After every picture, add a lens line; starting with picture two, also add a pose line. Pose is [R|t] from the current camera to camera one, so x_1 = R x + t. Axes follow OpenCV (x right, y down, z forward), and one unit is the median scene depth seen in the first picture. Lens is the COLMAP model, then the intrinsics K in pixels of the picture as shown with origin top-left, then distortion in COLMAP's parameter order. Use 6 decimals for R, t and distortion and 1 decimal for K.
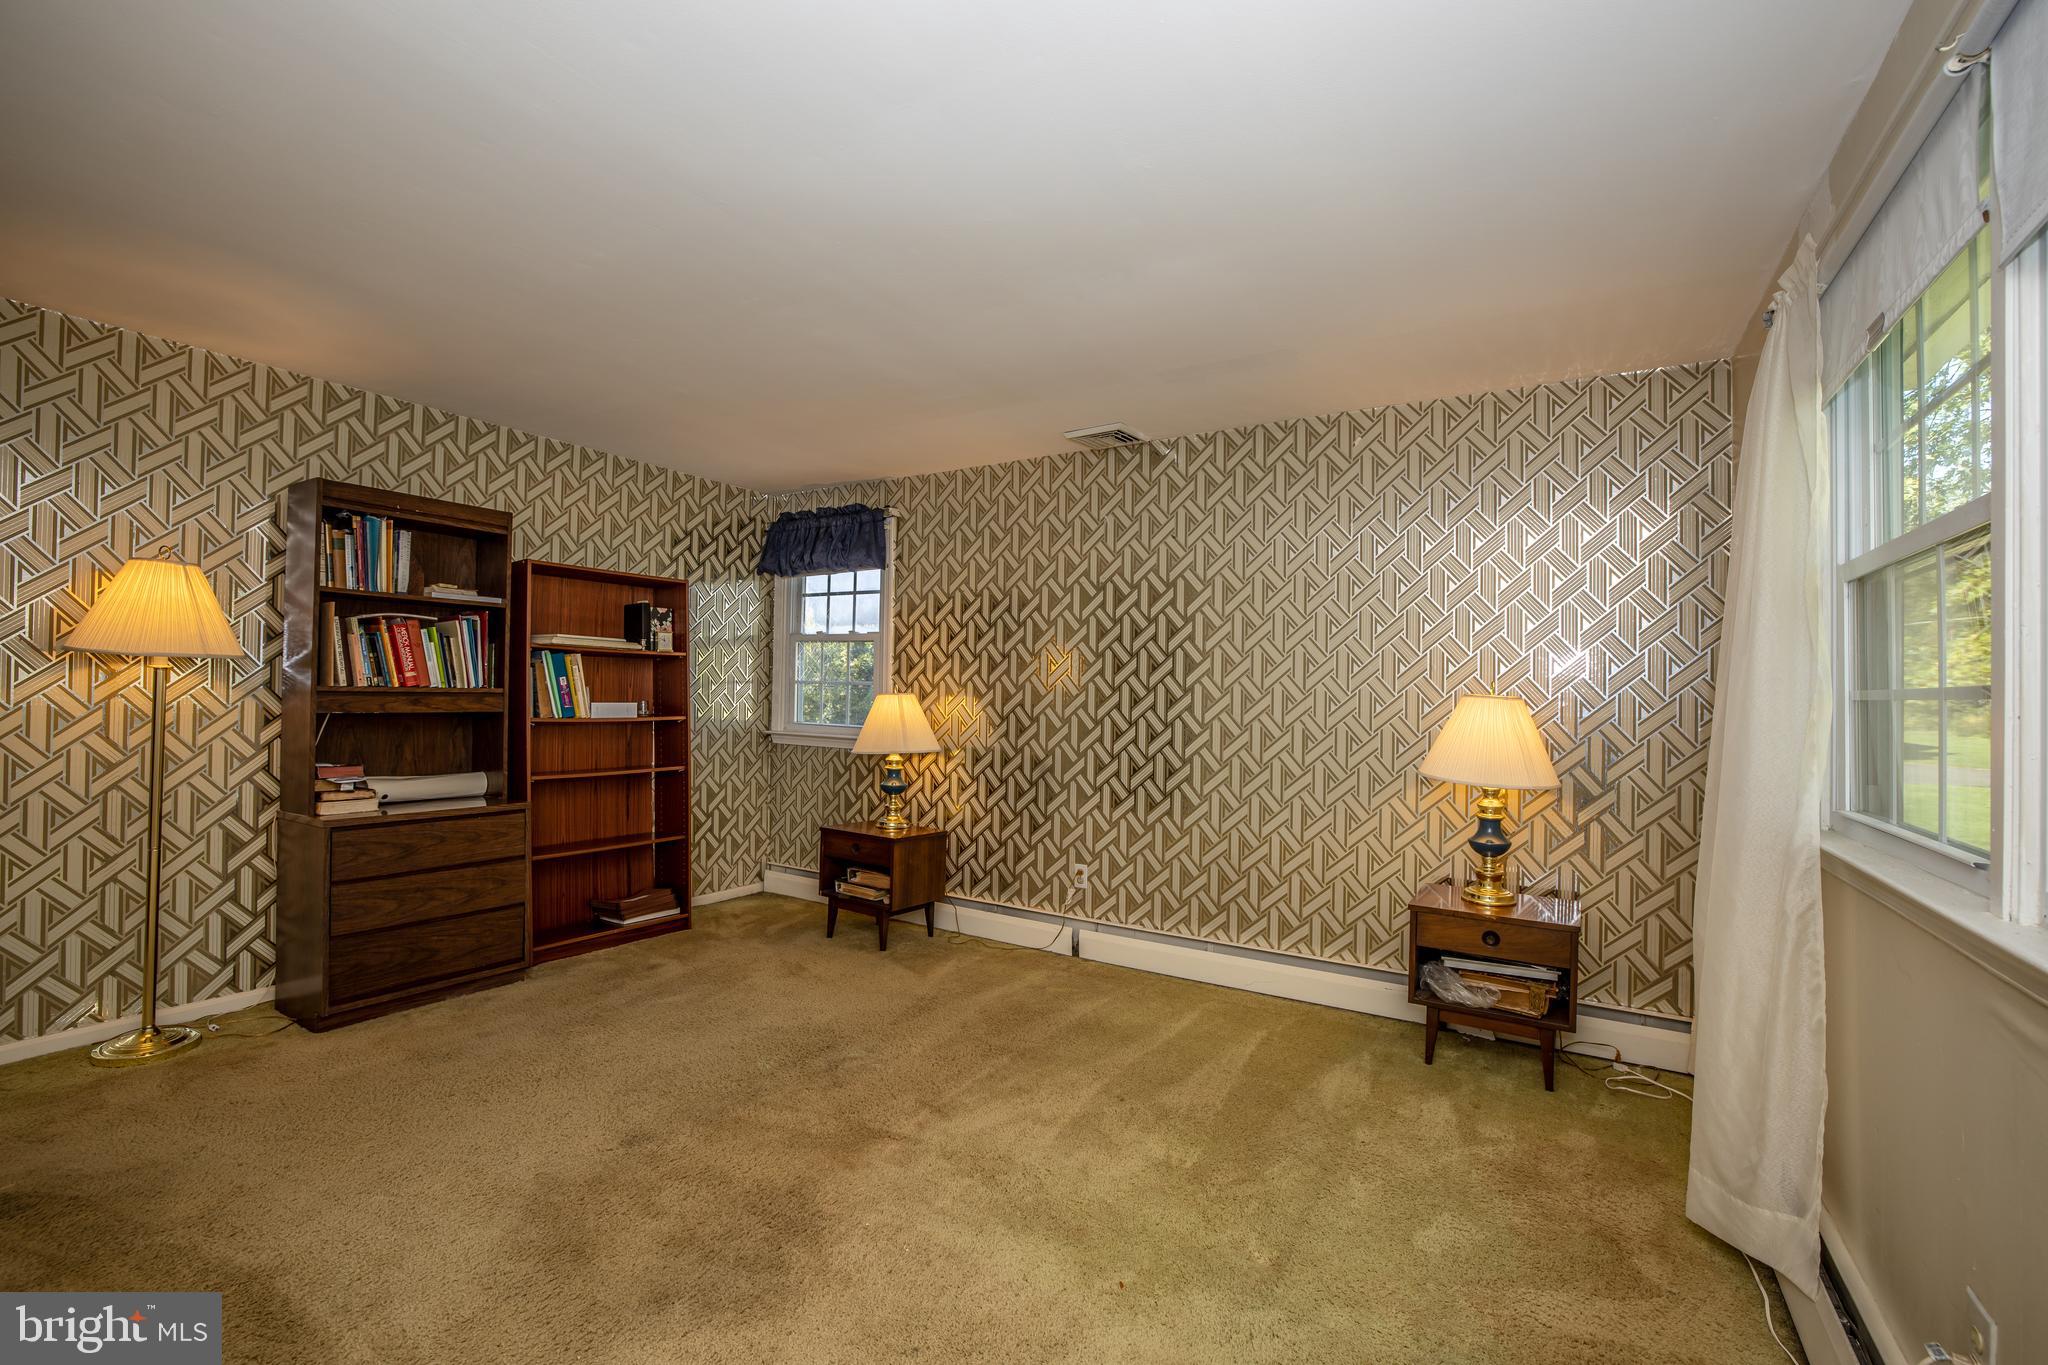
lens RADIAL K [[888.2, 0, 1016.8], [0, 888.2, 692.8], [0, 0, 1]] dist [-0.001503, -0.040277]
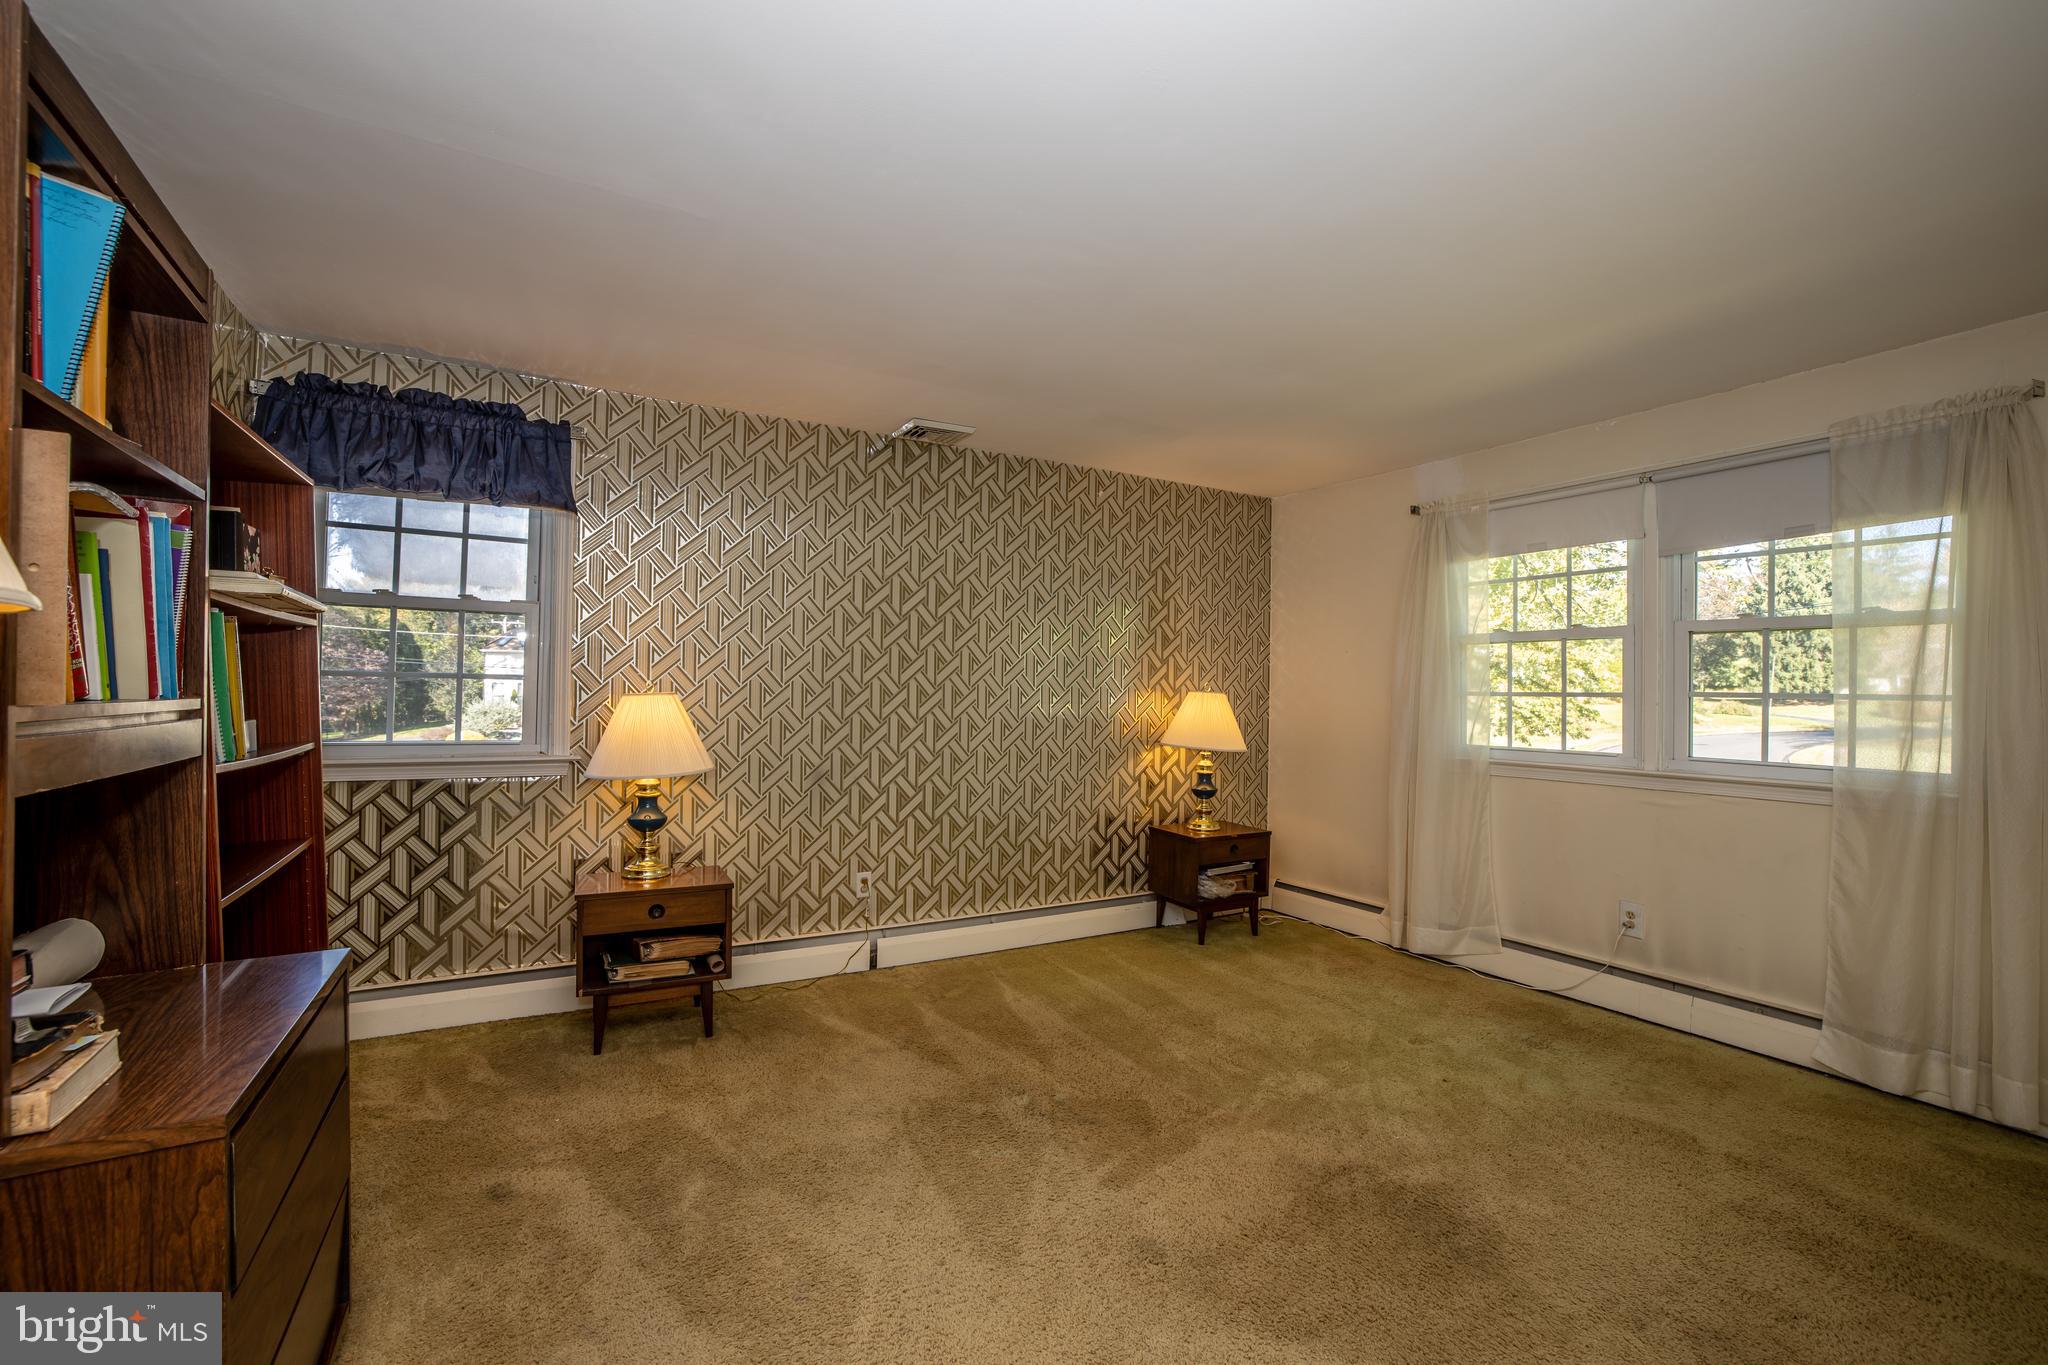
lens RADIAL K [[873.2, 0, 1031.0], [0, 873.2, 680.7], [0, 0, 1]] dist [-0.054597, 0.019196]
pose [[0.461273, -0.000446, 0.887258, -0.632340], [-0.005233, 0.999981, 0.003223, -0.012866], [-0.887243, -0.006130, 0.461262, 0.401093]]
